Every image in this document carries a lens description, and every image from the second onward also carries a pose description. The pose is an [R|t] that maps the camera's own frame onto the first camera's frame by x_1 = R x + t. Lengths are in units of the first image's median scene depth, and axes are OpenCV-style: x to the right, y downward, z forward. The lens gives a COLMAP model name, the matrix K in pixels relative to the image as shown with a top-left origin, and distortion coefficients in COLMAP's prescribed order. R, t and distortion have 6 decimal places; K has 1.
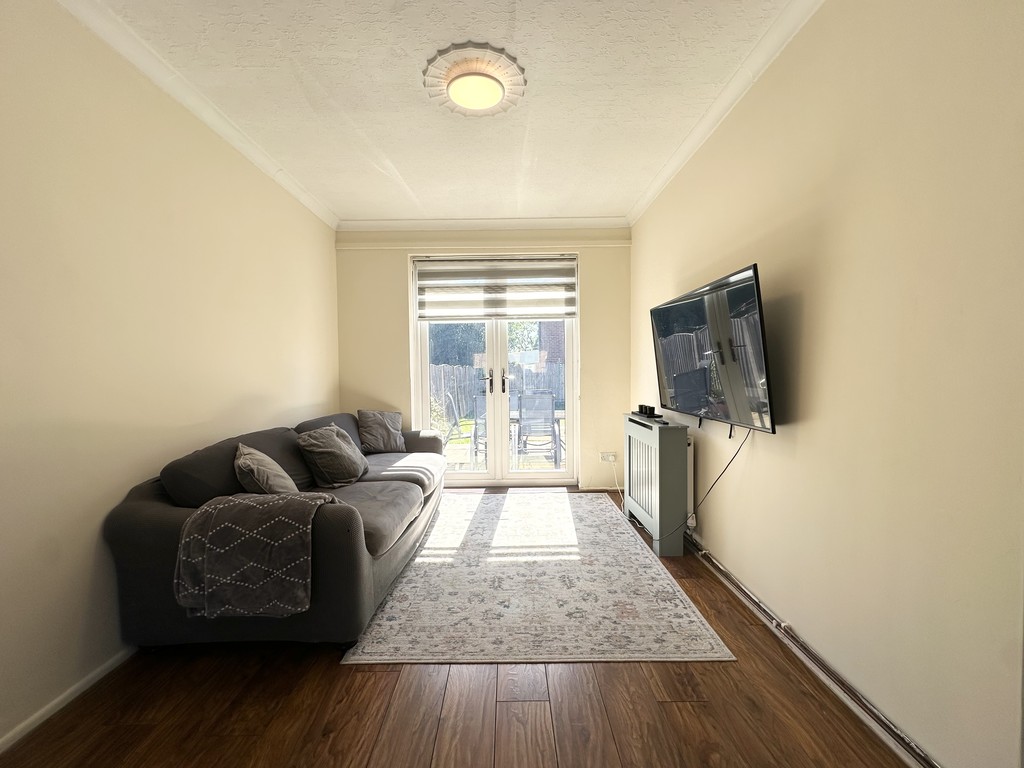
lens RADIAL K [[409.2, 0, 511.6], [0, 409.2, 382.2], [0, 0, 1]] dist [0.000065, 0.000118]
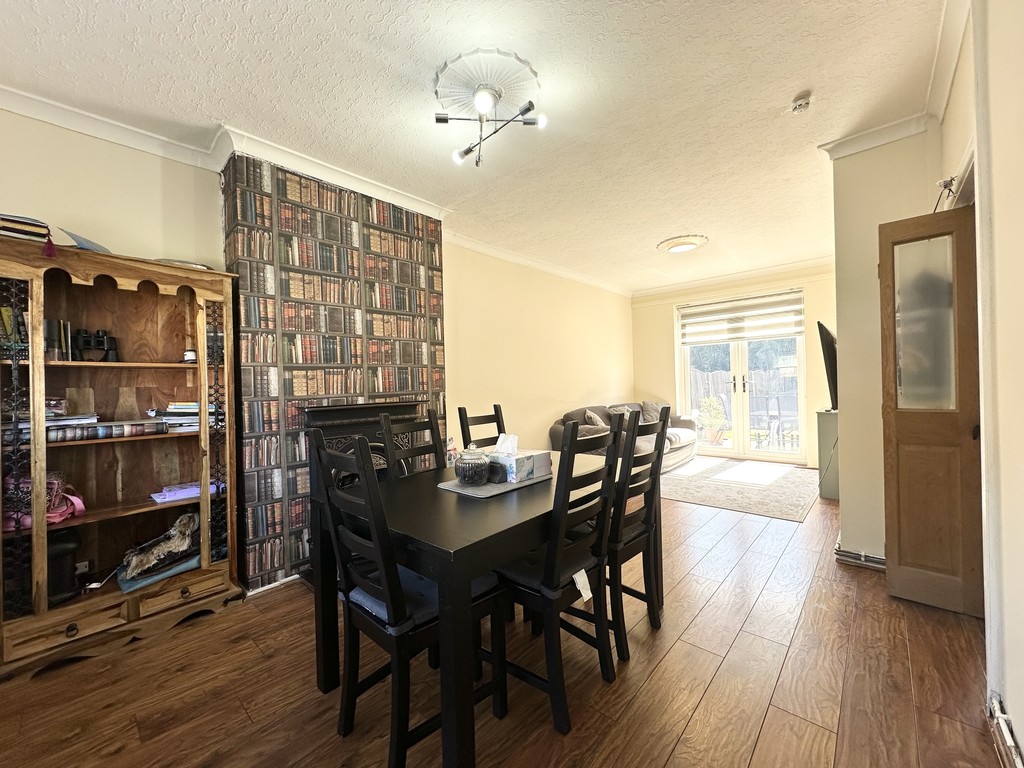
lens RADIAL K [[409.2, 0, 513.4], [0, 409.2, 384.2], [0, 0, 1]] dist [0.000065, 0.000118]
pose [[0.736687, -0.006742, -0.676200, 0.609730], [-0.001223, 0.999935, -0.011301, 0.023678], [0.676233, 0.009152, 0.736631, -1.002530]]
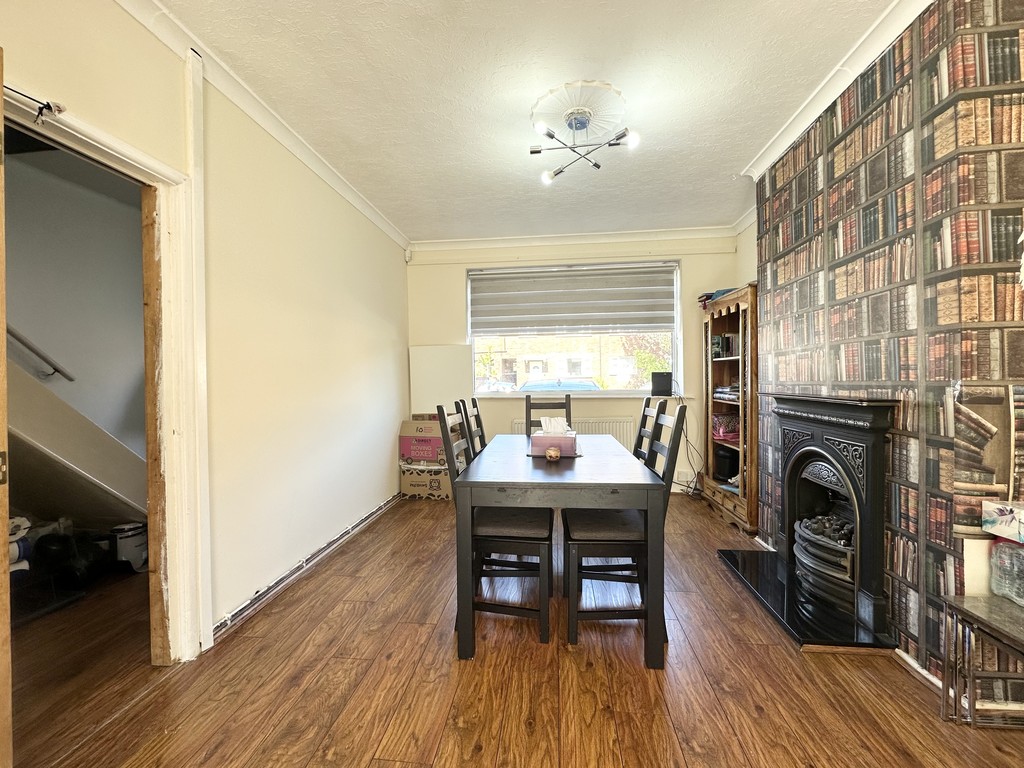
lens RADIAL K [[409.2, 0, 512.8], [0, 409.2, 383.2], [0, 0, 1]] dist [0.000065, 0.000118]
pose [[-0.993017, 0.024060, 0.115496, 0.049306], [0.028381, 0.998952, 0.035920, -0.011359], [-0.114510, 0.038947, -0.992658, 0.569495]]
